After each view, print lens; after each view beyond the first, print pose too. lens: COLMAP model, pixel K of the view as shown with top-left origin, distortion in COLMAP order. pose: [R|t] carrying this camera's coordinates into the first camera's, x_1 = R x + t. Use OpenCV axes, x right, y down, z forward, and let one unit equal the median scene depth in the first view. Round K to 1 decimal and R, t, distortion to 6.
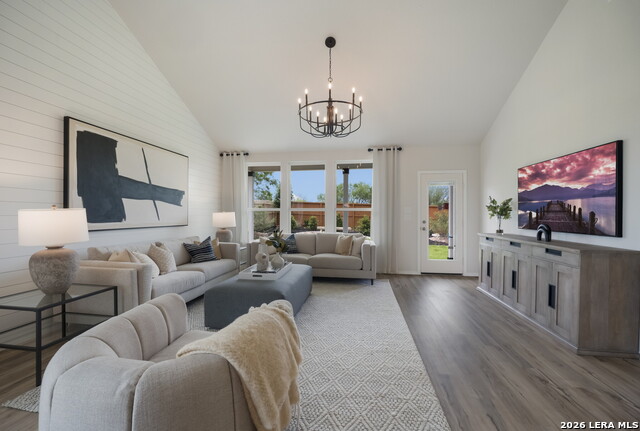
lens RADIAL K [[269.8, 0, 318.4], [0, 269.8, 216.2], [0, 0, 1]] dist [-0.012101, -0.000129]
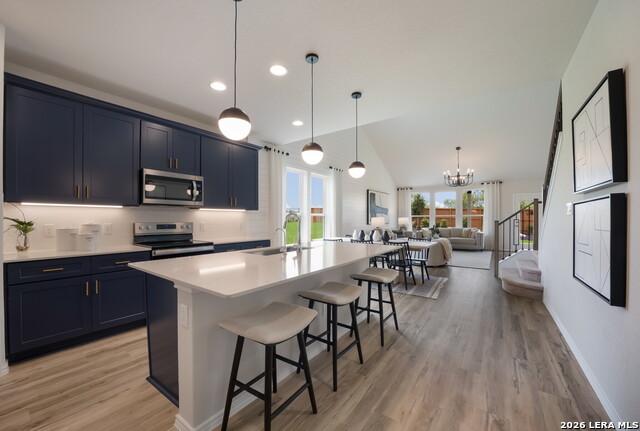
lens RADIAL K [[248.4, 0, 320.2], [0, 248.4, 218.7], [0, 0, 1]] dist [-0.016507, 0.000681]
pose [[0.893475, -0.003767, -0.449096, -0.061678], [0.003028, 0.999993, -0.002363, -0.002013], [0.449102, 0.000751, 0.893480, -1.363813]]
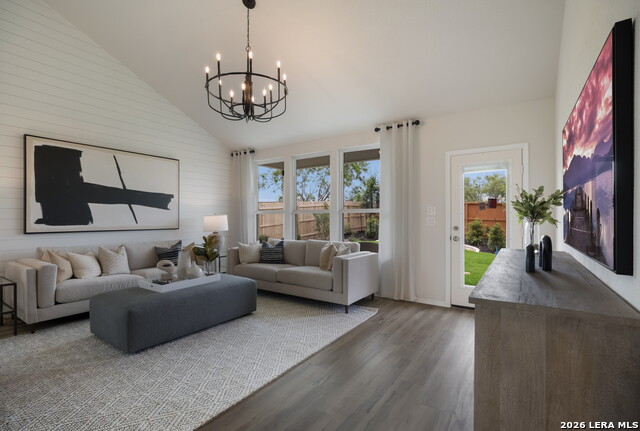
lens RADIAL K [[302.6, 0, 321.7], [0, 302.6, 220.5], [0, 0, 1]] dist [-0.006473, -0.001432]
pose [[0.903465, 0.001229, -0.428660, 0.537827], [-0.000298, 0.999997, 0.002238, 0.000253], [0.428662, -0.001894, 0.903463, 0.246602]]
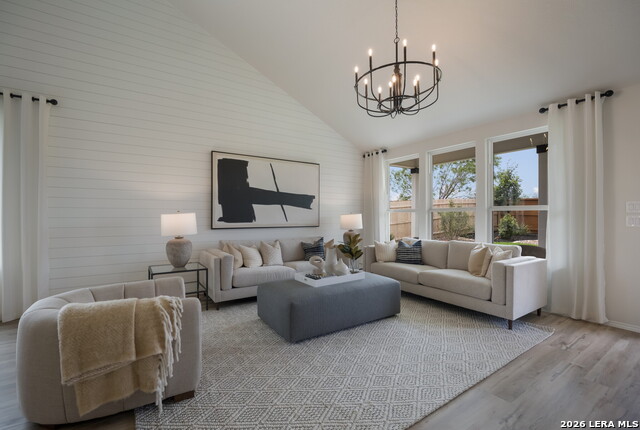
lens RADIAL K [[283.3, 0, 319.7], [0, 283.3, 215.7], [0, 0, 1]] dist [-0.014445, -0.001246]
pose [[0.671336, -0.005495, -0.741133, 0.421160], [-0.001711, 0.999958, -0.008964, 0.000126], [0.741151, 0.007286, 0.671299, 0.261438]]
